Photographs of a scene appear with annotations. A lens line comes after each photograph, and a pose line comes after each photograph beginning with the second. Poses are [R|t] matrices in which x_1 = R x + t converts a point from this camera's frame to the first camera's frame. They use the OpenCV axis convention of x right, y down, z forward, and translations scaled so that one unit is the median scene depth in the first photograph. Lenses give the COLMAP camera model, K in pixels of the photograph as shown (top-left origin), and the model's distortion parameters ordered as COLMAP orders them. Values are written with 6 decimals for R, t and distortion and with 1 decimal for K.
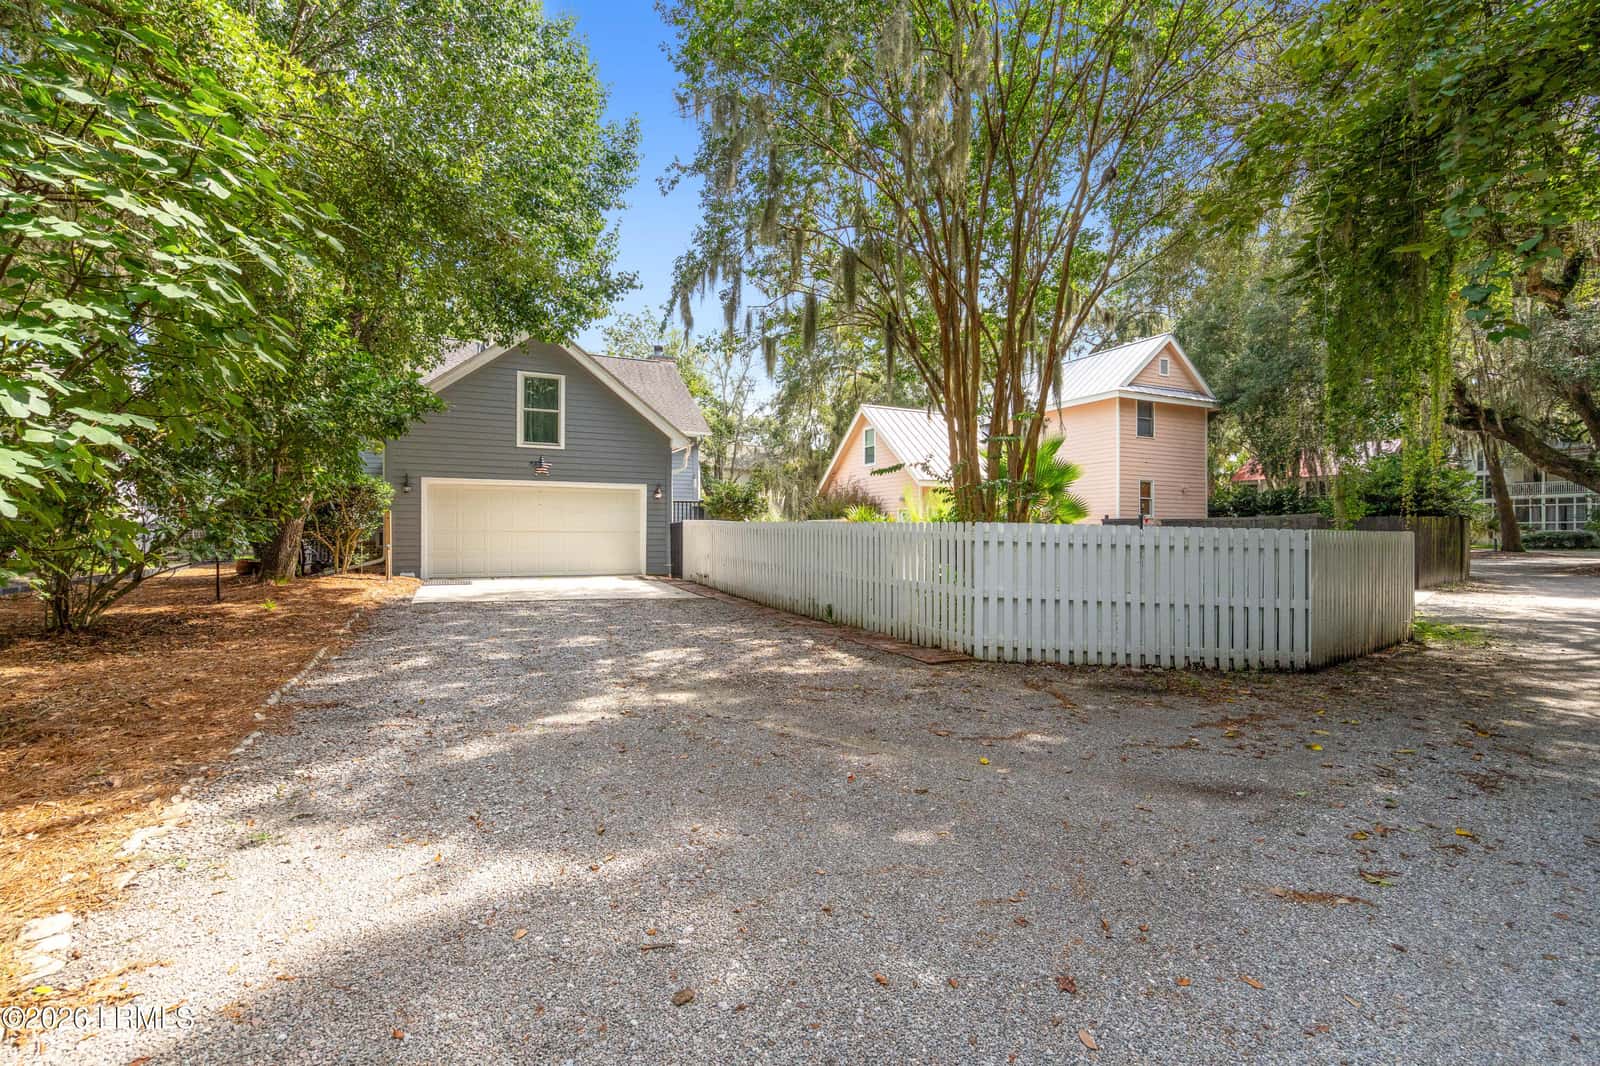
lens RADIAL K [[773.1, 0, 794.2], [0, 773.1, 535.4], [0, 0, 1]] dist [0.002339, -0.000037]
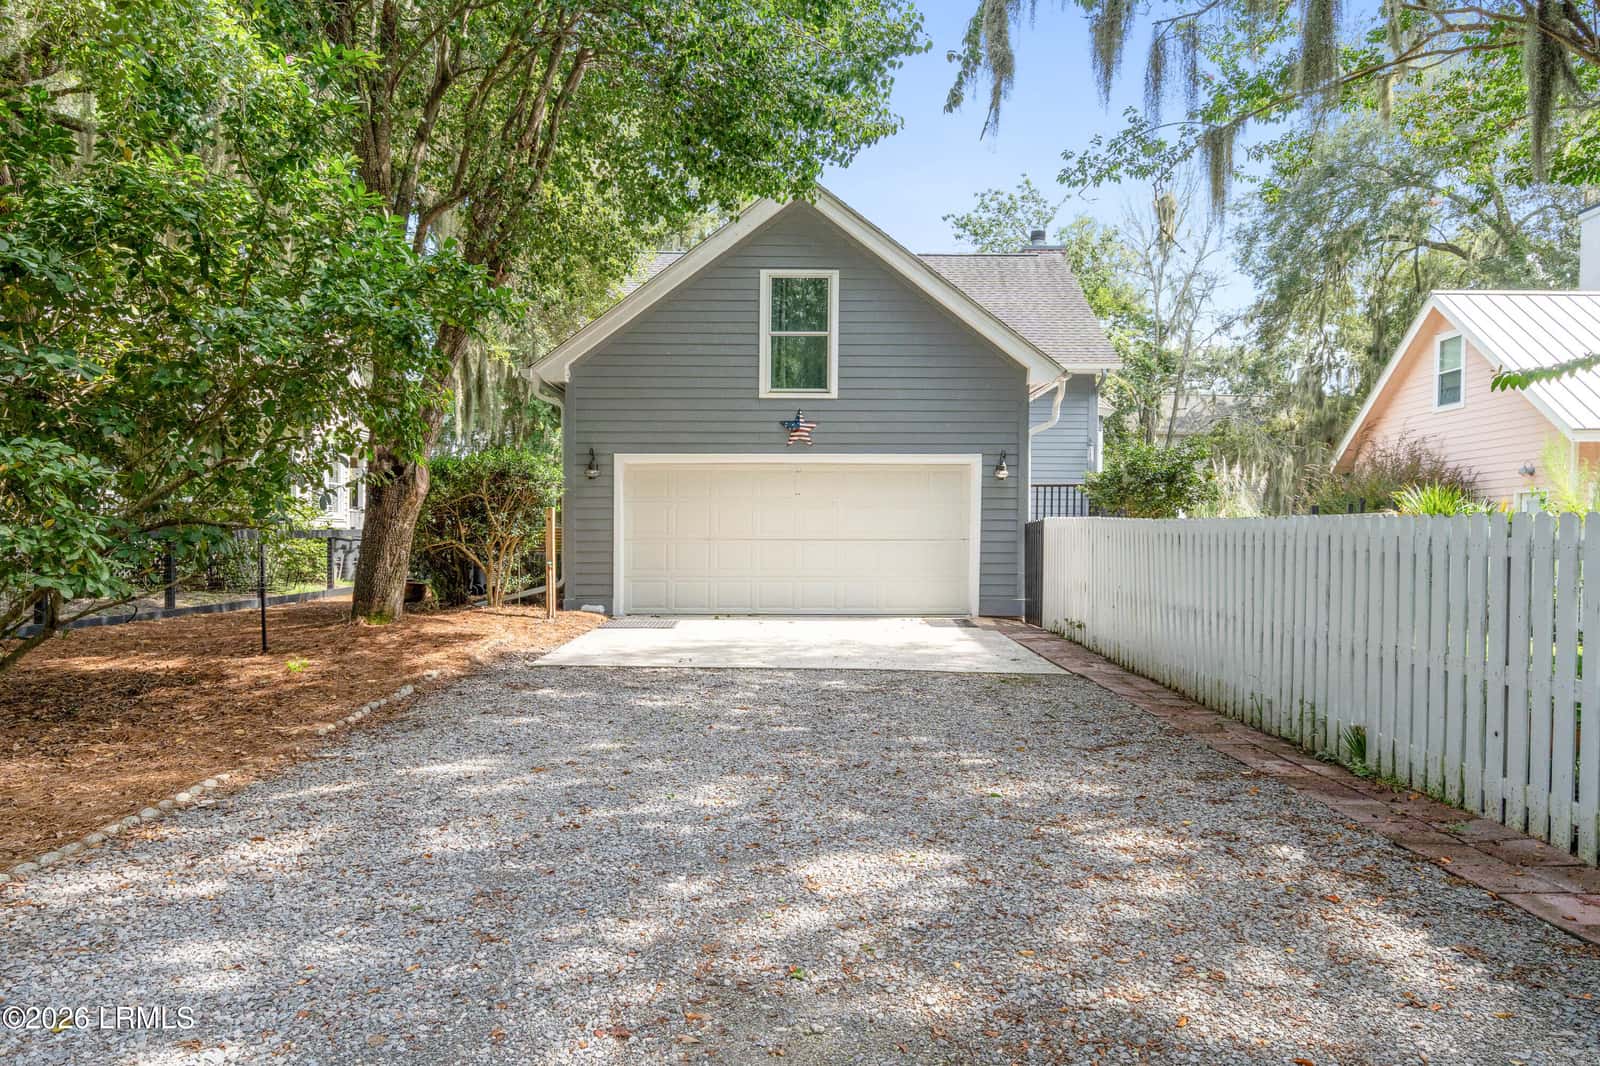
lens RADIAL K [[1103.1, 0, 737.8], [0, 1103.1, 568.7], [0, 0, 1]] dist [0.008015, 0.011899]
pose [[0.894318, 0.010300, -0.447313, 0.009429], [0.000587, 0.999707, 0.024193, -0.002952], [0.447431, -0.021899, 0.894050, 0.226717]]
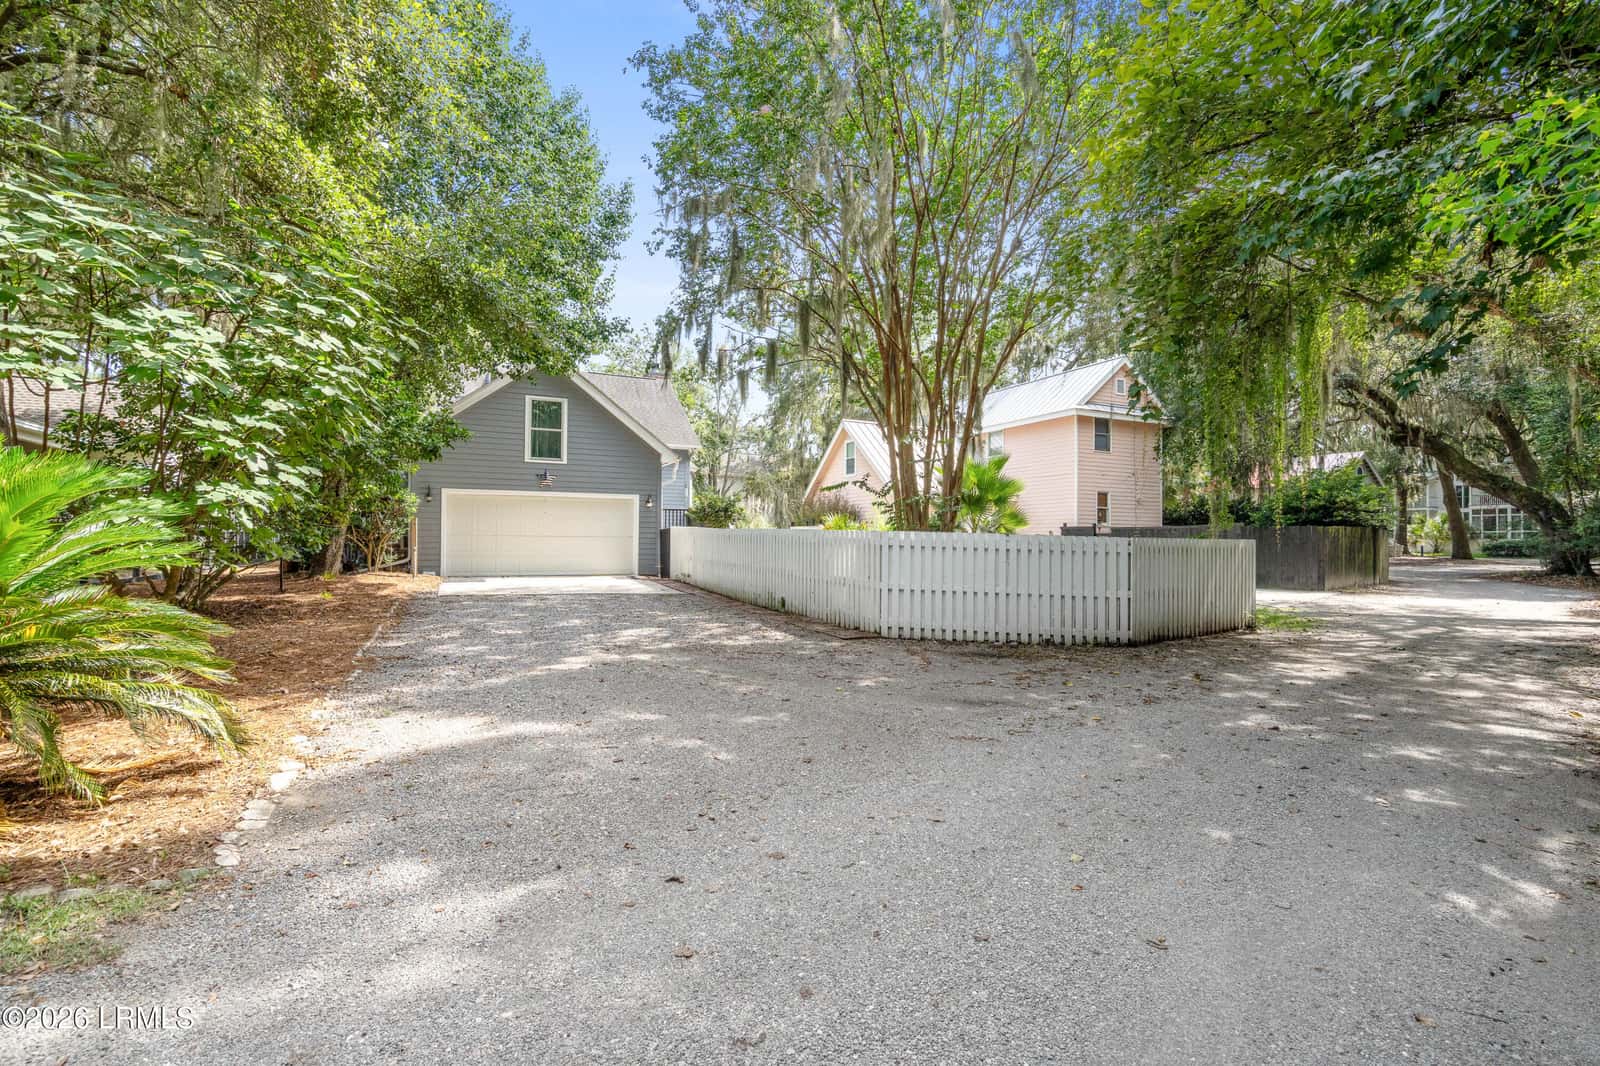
lens RADIAL K [[773.1, 0, 793.8], [0, 773.1, 531.3], [0, 0, 1]] dist [0.002339, -0.000037]
pose [[0.999985, 0.004491, -0.003195, 0.041939], [-0.004530, 0.999916, -0.012172, 0.000165], [0.003140, 0.012186, 0.999921, -0.136580]]
